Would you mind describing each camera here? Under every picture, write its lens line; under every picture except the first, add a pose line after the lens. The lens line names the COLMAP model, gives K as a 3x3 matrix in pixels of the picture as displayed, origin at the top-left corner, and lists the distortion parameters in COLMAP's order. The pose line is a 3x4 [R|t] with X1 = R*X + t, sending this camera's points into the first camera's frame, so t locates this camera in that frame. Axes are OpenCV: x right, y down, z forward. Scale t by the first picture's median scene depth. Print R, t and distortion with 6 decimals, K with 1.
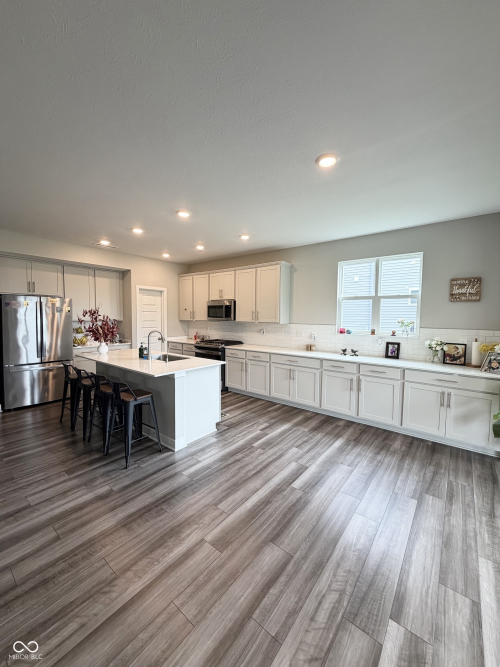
lens RADIAL K [[265.4, 0, 250.9], [0, 265.4, 333.3], [0, 0, 1]] dist [-0.000899, 0.000239]
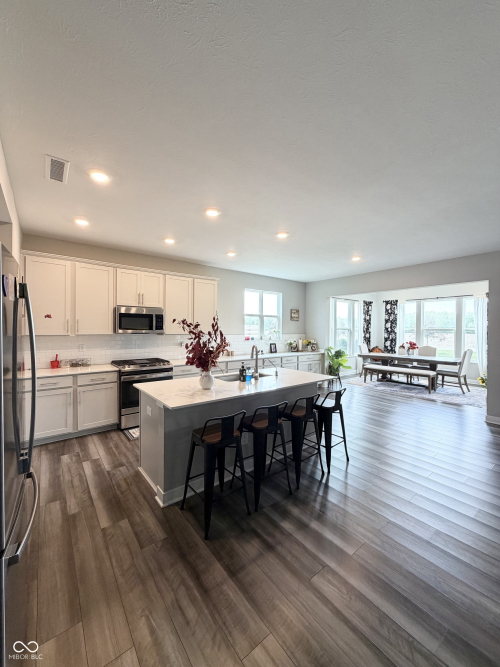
lens RADIAL K [[265.4, 0, 248.7], [0, 265.4, 331.8], [0, 0, 1]] dist [-0.000899, 0.000239]
pose [[0.238389, -0.014835, 0.971057, -0.972061], [0.062944, 0.998017, -0.000205, -0.041342], [-0.969128, 0.061172, 0.238850, 0.643845]]
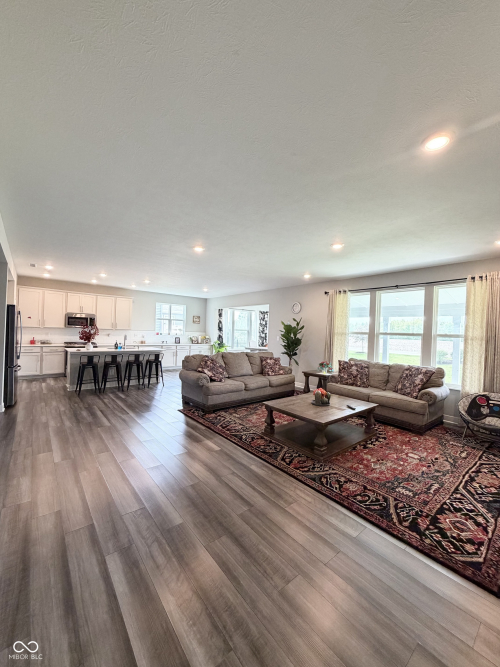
lens RADIAL K [[265.4, 0, 248.9], [0, 265.4, 333.5], [0, 0, 1]] dist [-0.000899, 0.000239]
pose [[0.214474, -0.010503, 0.976673, -1.621665], [0.032920, 0.999452, 0.003519, 0.008433], [-0.976175, 0.031397, 0.214702, -0.219101]]
